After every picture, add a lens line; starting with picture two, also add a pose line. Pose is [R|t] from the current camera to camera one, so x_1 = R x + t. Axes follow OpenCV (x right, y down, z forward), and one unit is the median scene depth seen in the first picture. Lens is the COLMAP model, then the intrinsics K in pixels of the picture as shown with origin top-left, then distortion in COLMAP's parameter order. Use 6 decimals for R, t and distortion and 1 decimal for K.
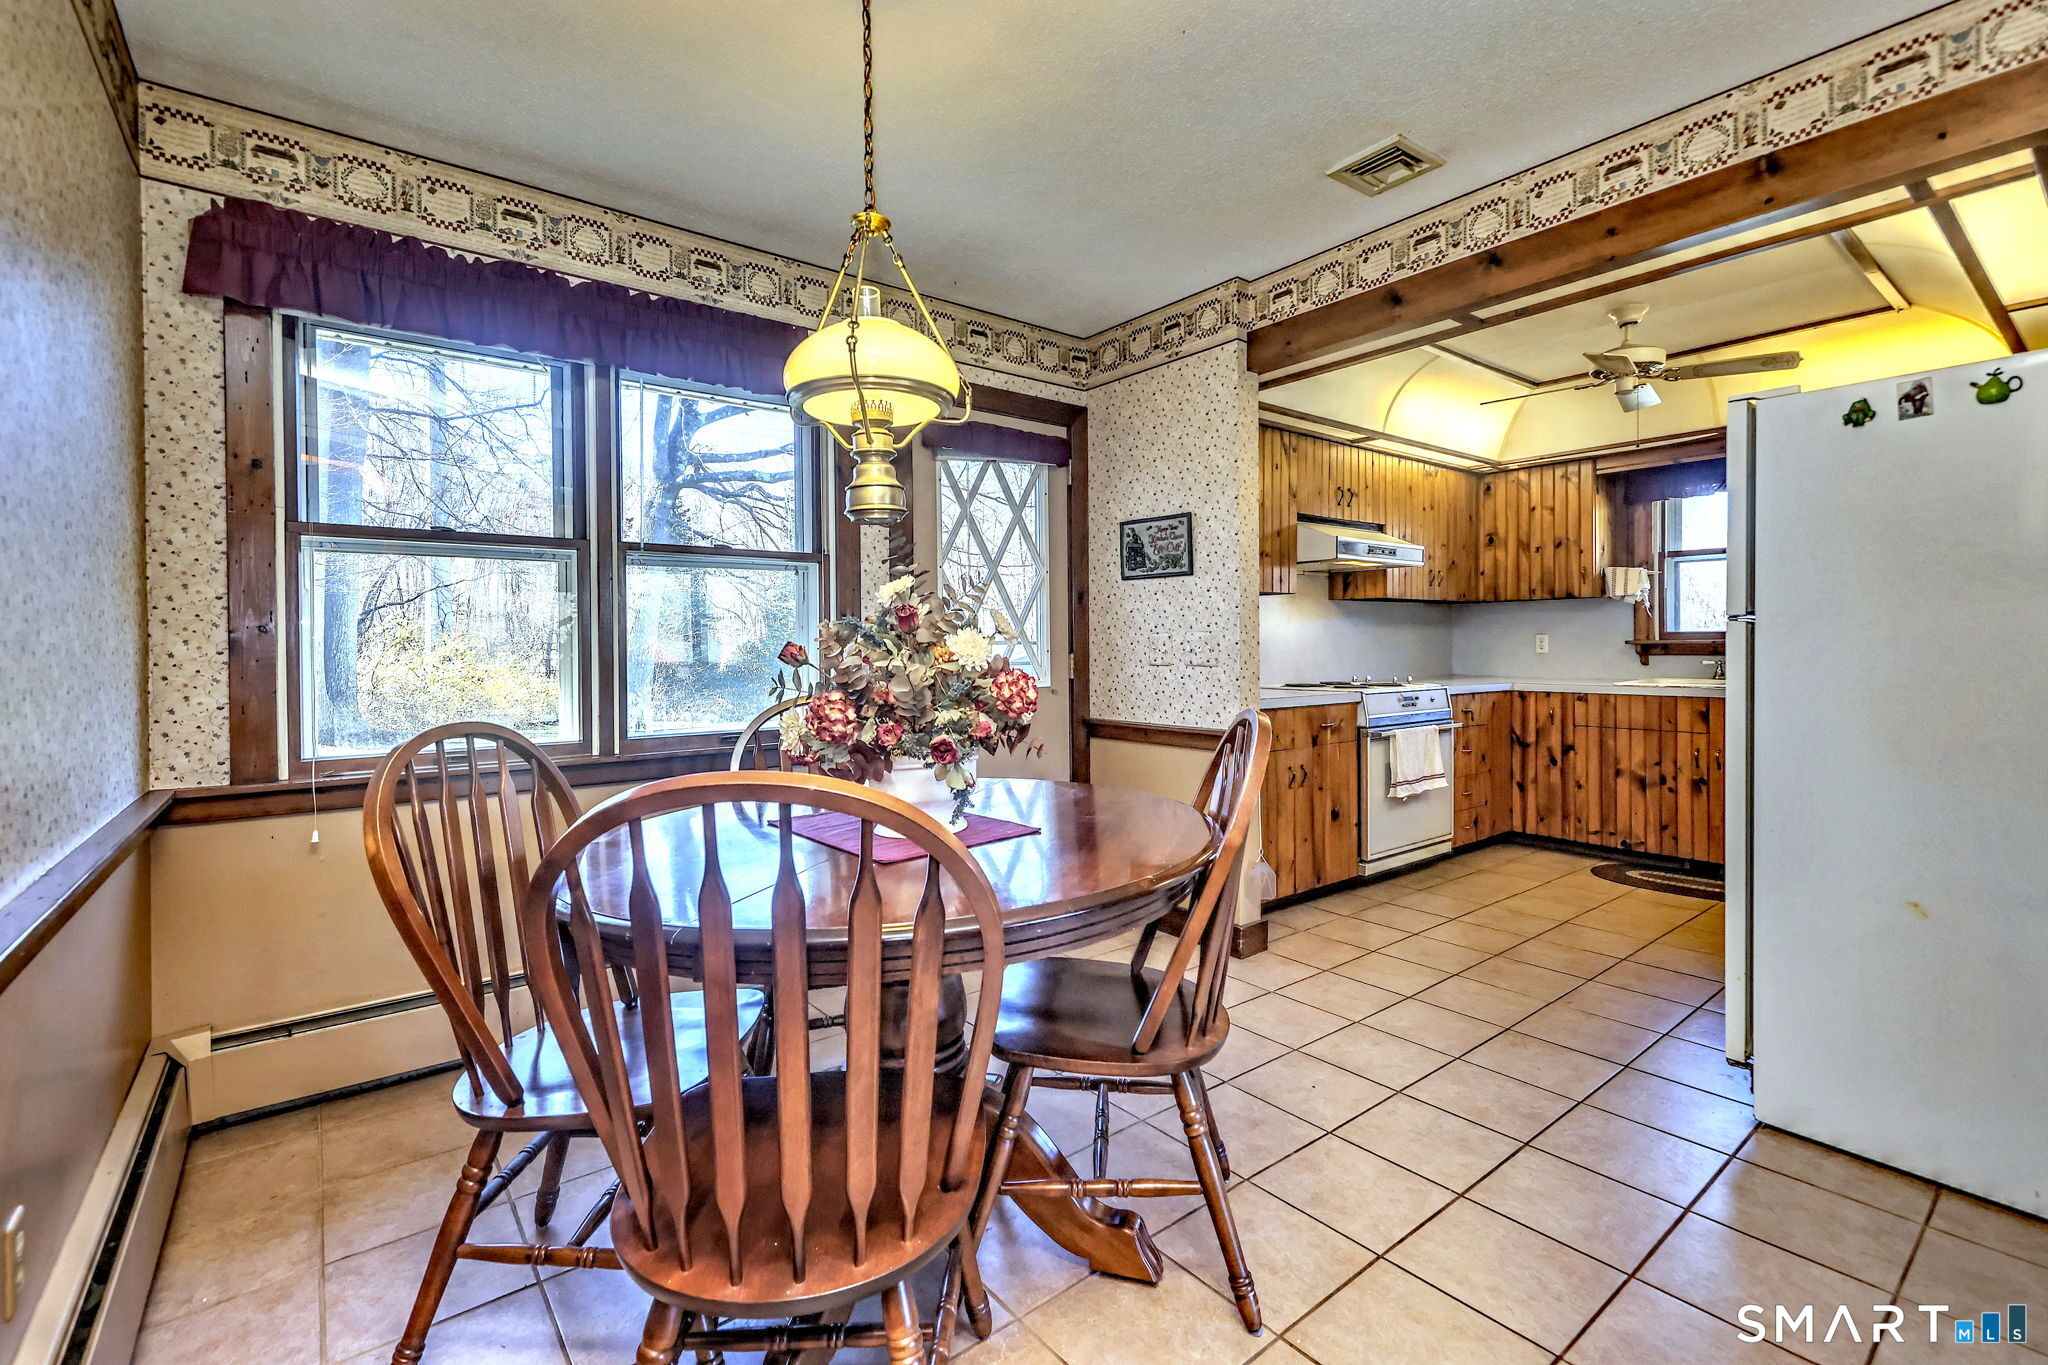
lens RADIAL K [[904.9, 0, 1030.7], [0, 904.9, 632.6], [0, 0, 1]] dist [0.026432, 0.000054]
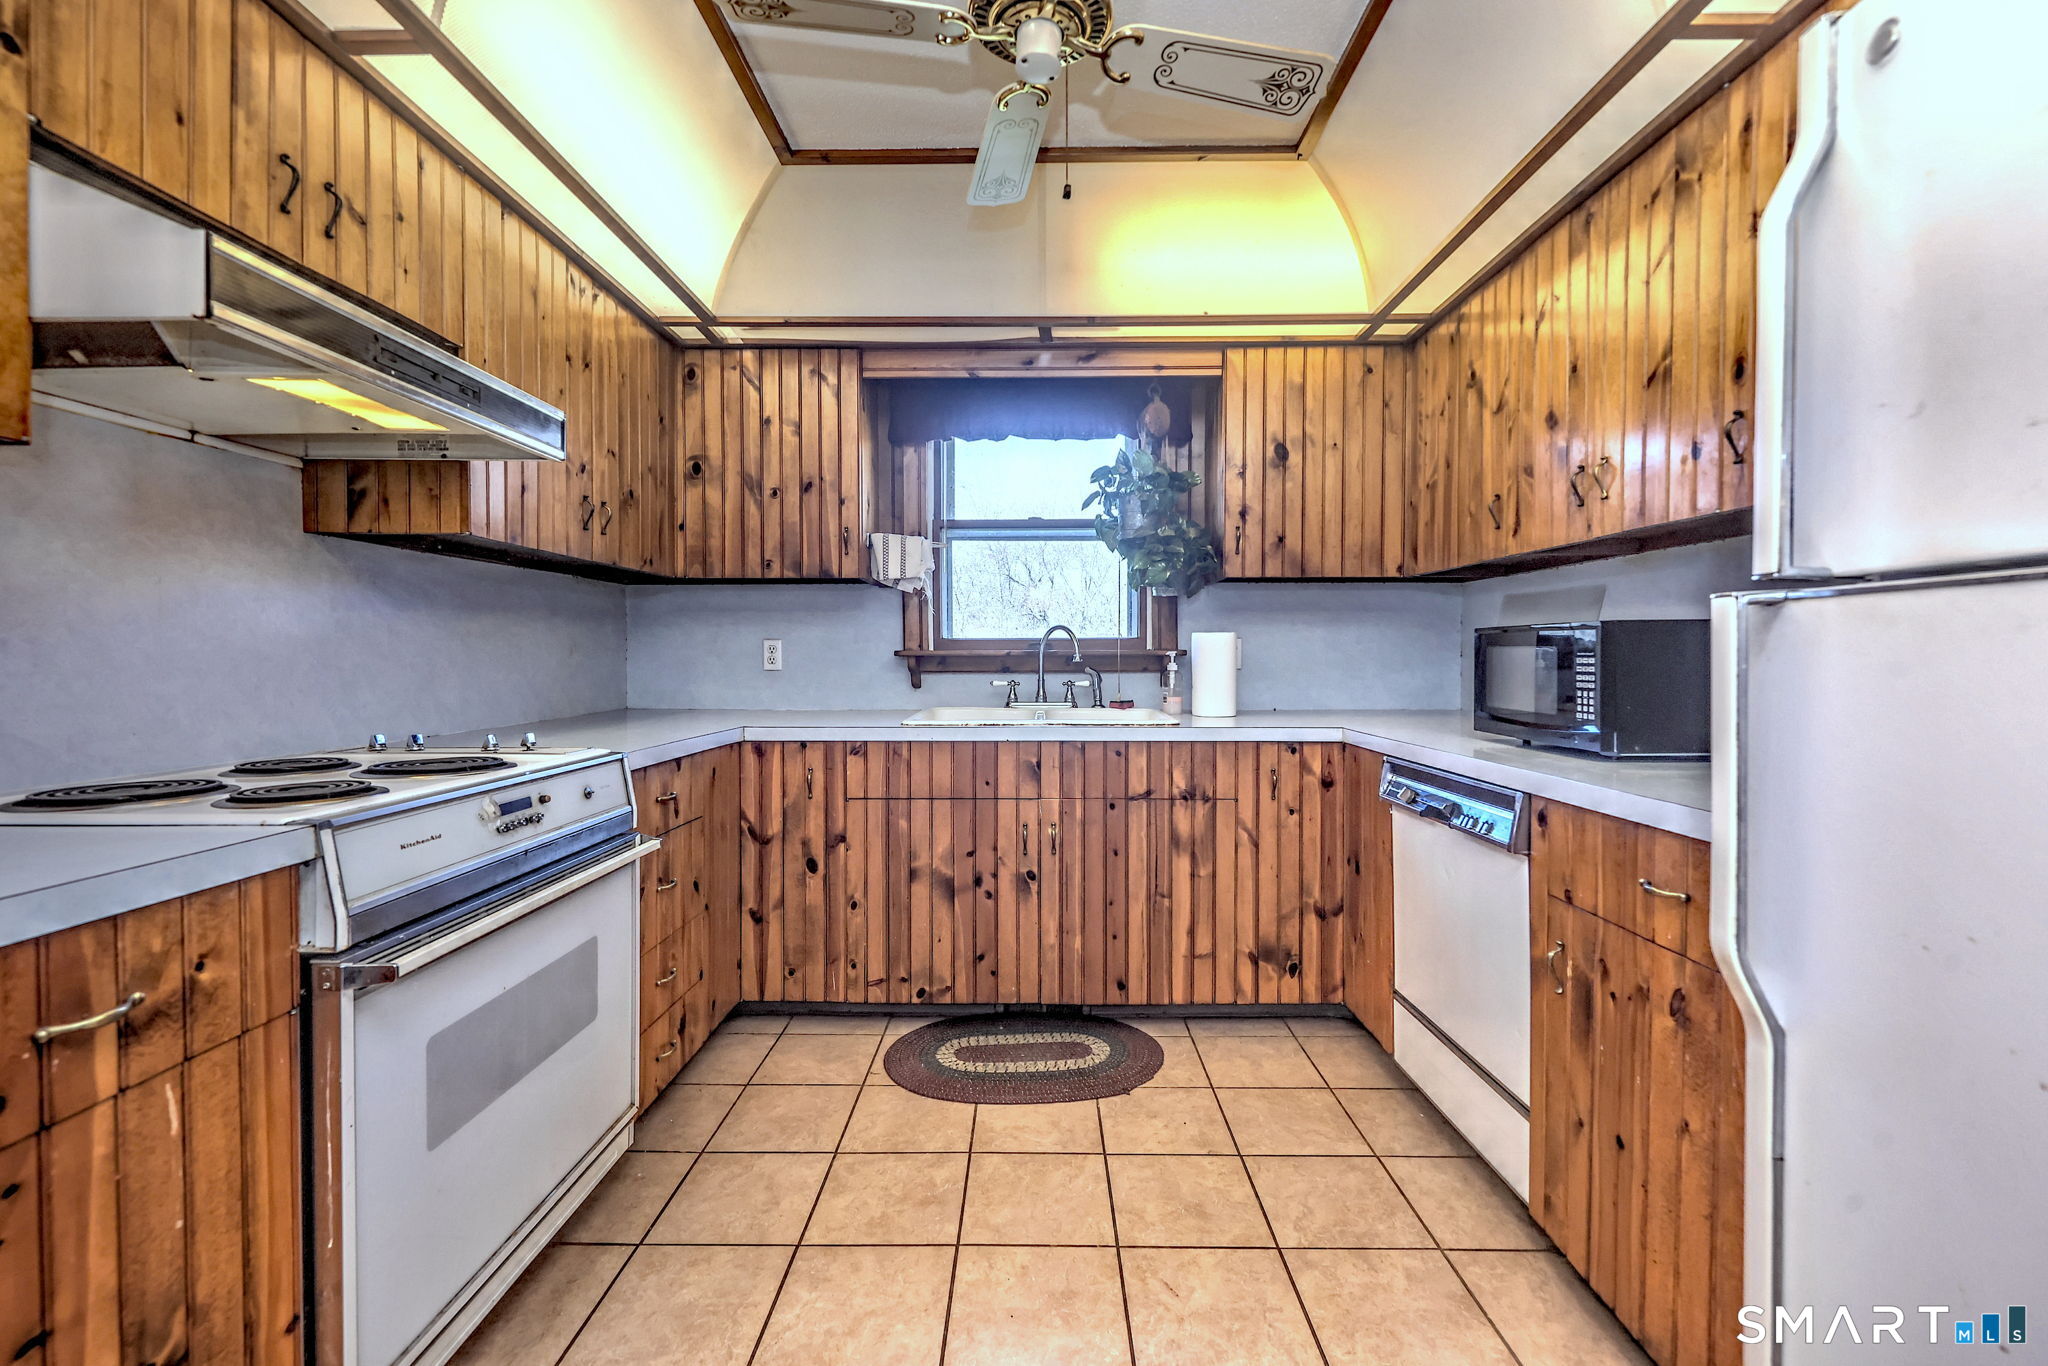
lens RADIAL K [[826.1, 0, 1024.0], [0, 826.1, 683.0], [0, 0, 1]] dist [0.000864, -0.000013]
pose [[0.626594, -0.018121, 0.779135, 0.256776], [-0.012534, 0.999366, 0.033324, 0.011119], [-0.779245, -0.030646, 0.625970, 0.573670]]
